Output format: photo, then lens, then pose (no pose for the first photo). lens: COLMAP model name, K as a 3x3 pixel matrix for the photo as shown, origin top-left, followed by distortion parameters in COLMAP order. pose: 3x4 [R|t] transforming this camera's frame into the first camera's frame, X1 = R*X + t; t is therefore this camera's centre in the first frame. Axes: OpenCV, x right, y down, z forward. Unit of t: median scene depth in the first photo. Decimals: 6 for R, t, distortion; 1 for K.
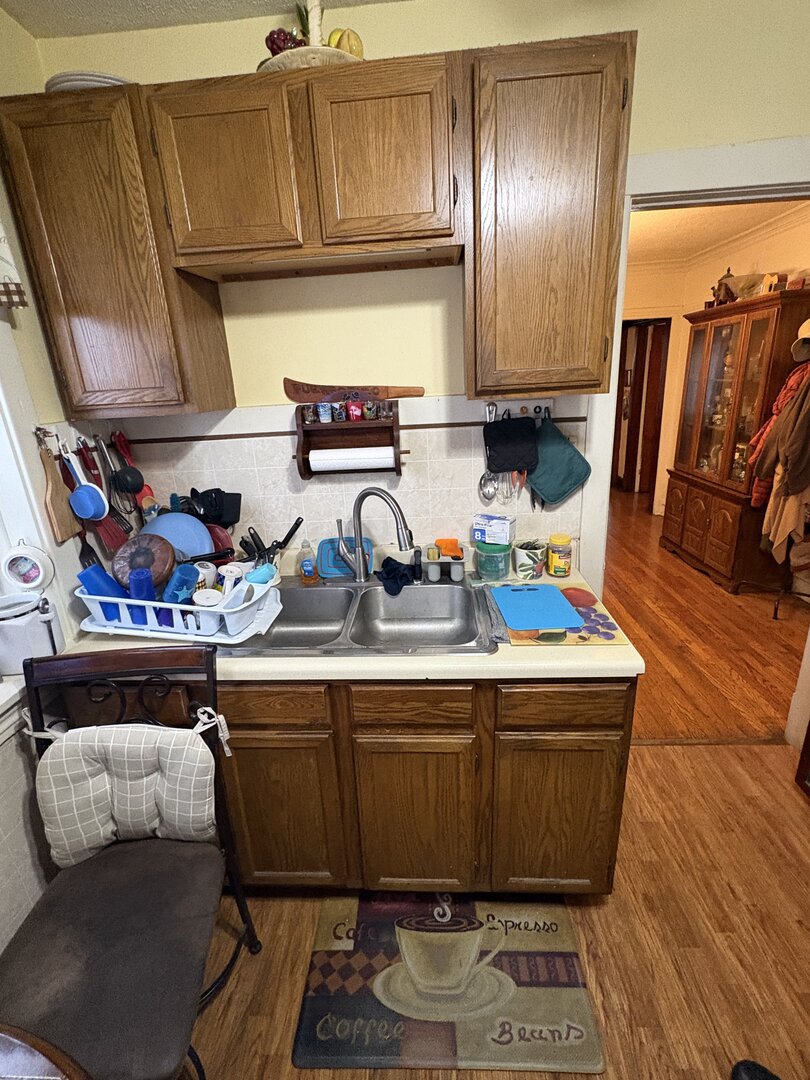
lens RADIAL K [[489.9, 0, 405.2], [0, 489.9, 537.7], [0, 0, 1]] dist [0.001121, -0.000359]
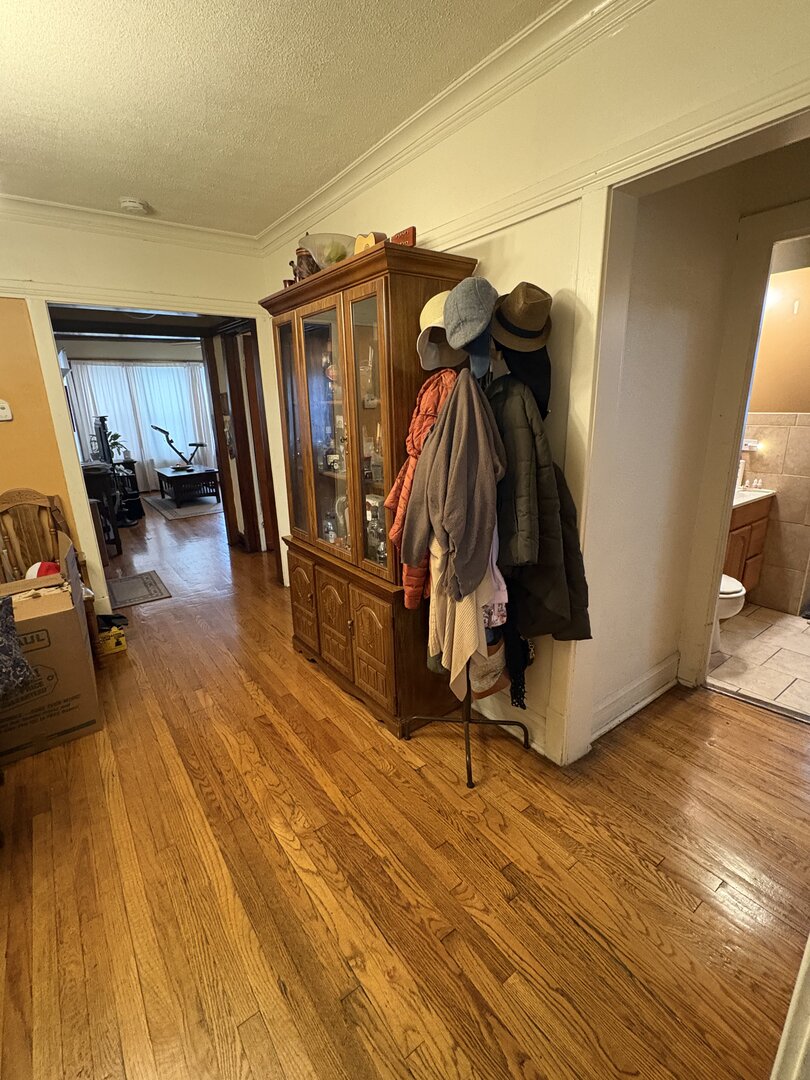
lens RADIAL K [[489.9, 0, 405.2], [0, 489.9, 537.7], [0, 0, 1]] dist [0.001121, -0.000359]
pose [[0.776854, -0.140336, 0.613843, 0.321050], [0.178310, 0.983974, -0.000706, -0.135152], [-0.603907, 0.110003, 0.789428, 0.475298]]
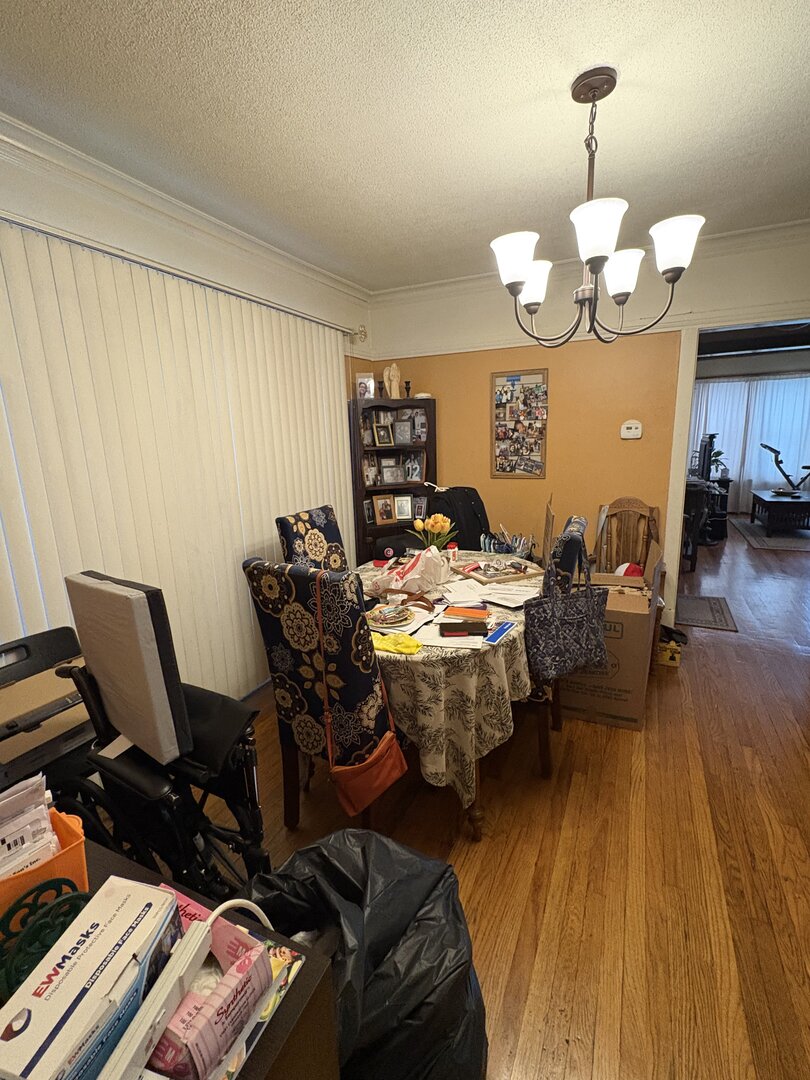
lens RADIAL K [[489.9, 0, 405.2], [0, 489.9, 537.7], [0, 0, 1]] dist [0.001121, -0.000359]
pose [[0.922339, 0.105109, -0.371811, 0.294996], [-0.134650, 0.989403, -0.054324, -0.143870], [0.362161, 0.100170, 0.926718, 0.476794]]
